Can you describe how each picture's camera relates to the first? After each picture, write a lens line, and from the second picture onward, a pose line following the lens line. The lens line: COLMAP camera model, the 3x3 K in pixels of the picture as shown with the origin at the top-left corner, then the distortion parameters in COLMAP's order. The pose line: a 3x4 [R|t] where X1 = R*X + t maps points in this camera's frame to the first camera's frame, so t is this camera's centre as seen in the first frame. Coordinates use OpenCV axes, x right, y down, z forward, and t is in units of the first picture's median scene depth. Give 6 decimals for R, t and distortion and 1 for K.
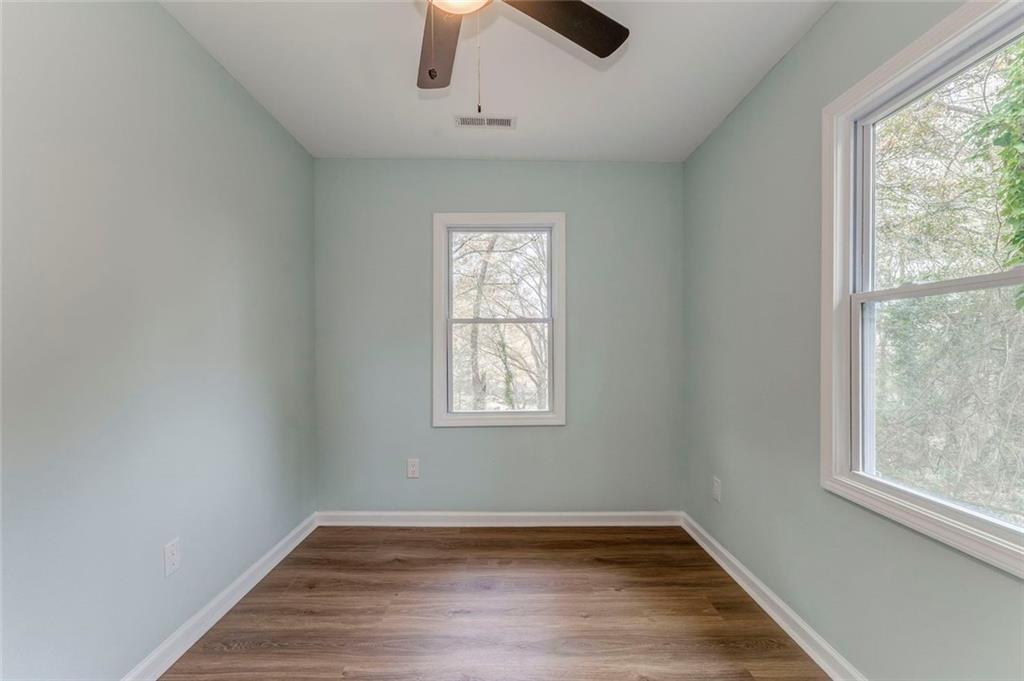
lens RADIAL K [[436.6, 0, 512.2], [0, 436.6, 338.9], [0, 0, 1]] dist [0.007975, -0.001175]
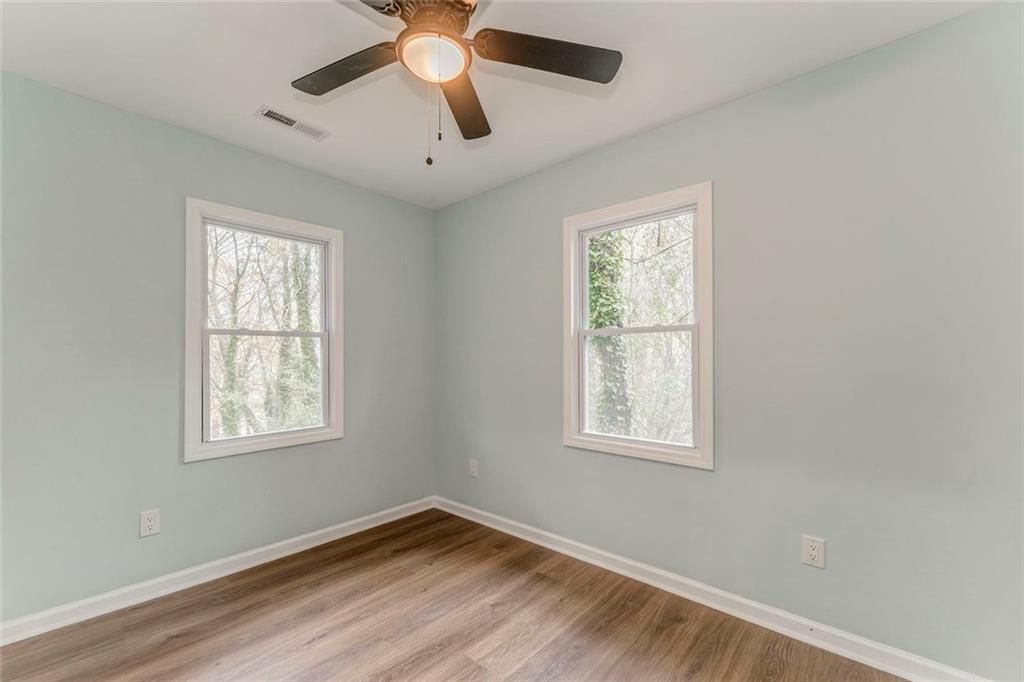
lens RADIAL K [[436.6, 0, 503.3], [0, 436.6, 341.1], [0, 0, 1]] dist [0.007975, -0.001175]
pose [[0.676249, 0.027194, 0.736171, -0.457117], [-0.007109, 0.999513, -0.030392, -0.000830], [-0.736639, 0.015319, 0.676113, 0.031985]]
